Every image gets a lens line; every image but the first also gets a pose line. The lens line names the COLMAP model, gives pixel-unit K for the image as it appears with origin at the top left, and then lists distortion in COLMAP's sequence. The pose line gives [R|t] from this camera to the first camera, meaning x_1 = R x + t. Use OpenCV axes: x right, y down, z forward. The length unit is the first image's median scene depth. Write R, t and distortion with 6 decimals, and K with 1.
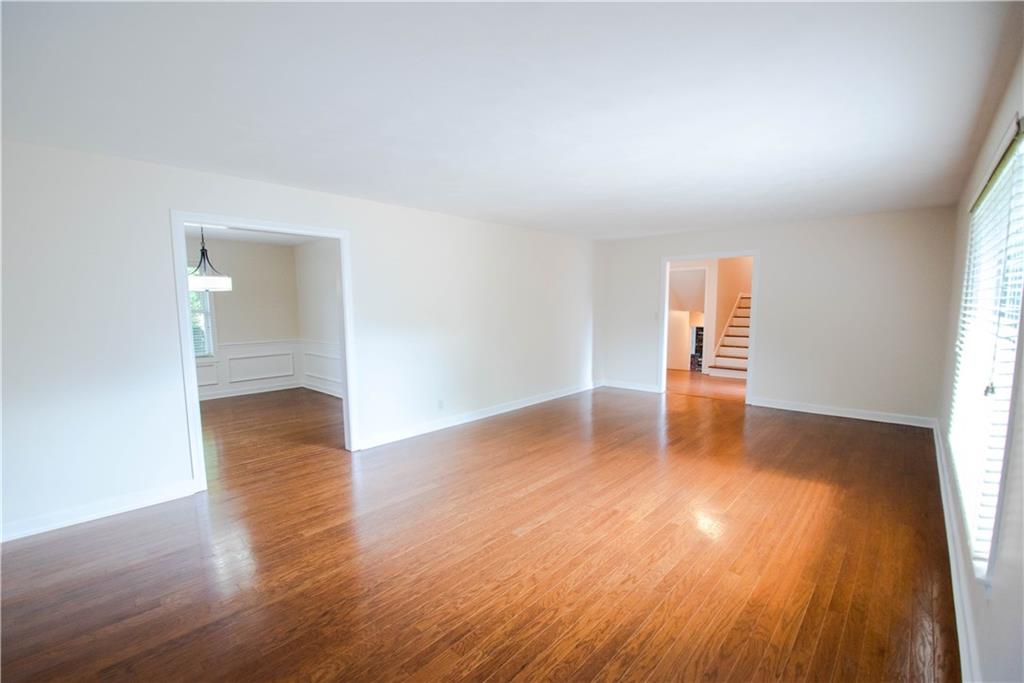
lens RADIAL K [[451.6, 0, 513.3], [0, 451.6, 351.9], [0, 0, 1]] dist [-0.001771, -0.012029]
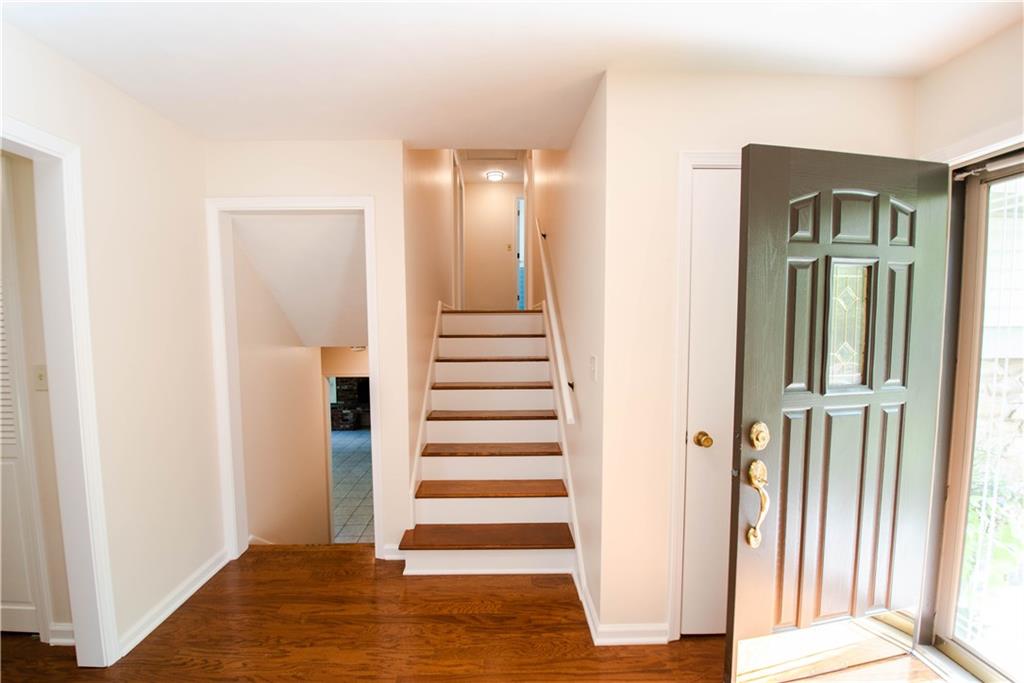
lens RADIAL K [[451.6, 0, 513.3], [0, 451.6, 351.9], [0, 0, 1]] dist [-0.001771, -0.012029]
pose [[0.725441, -0.049730, 0.686486, 0.460694], [0.070848, 0.997484, -0.002610, -0.089772], [-0.684629, 0.050529, 0.727138, 1.133891]]
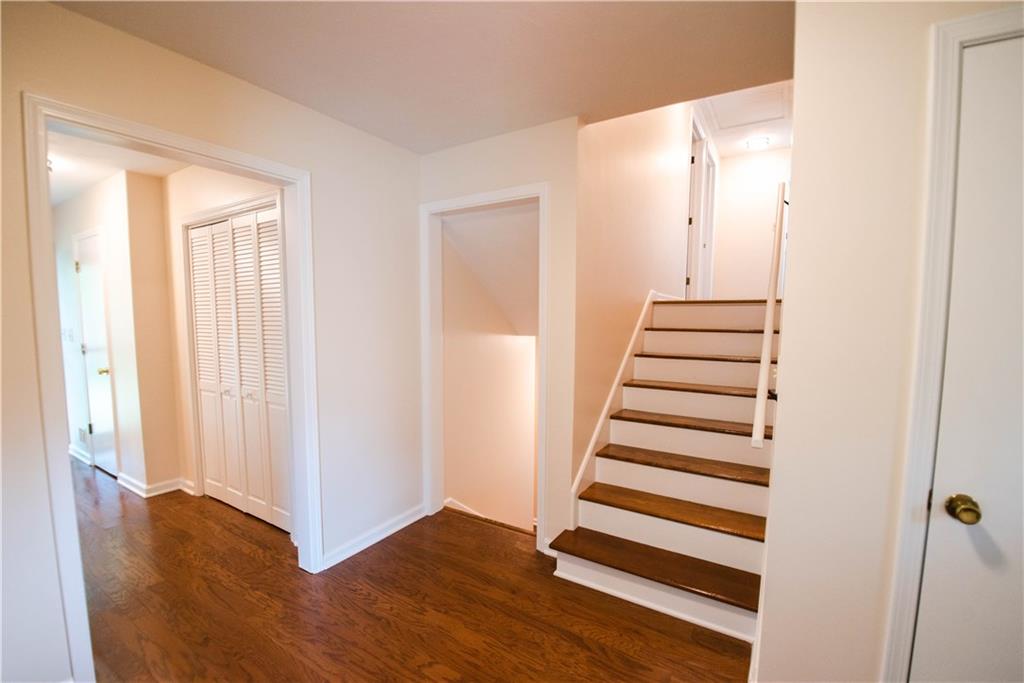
lens RADIAL K [[451.6, 0, 513.3], [0, 451.6, 351.9], [0, 0, 1]] dist [-0.001771, -0.012029]
pose [[0.984325, -0.006644, 0.176237, 0.544274], [0.009668, 0.999820, -0.016307, -0.084451], [-0.176097, 0.017755, 0.984213, 1.128213]]
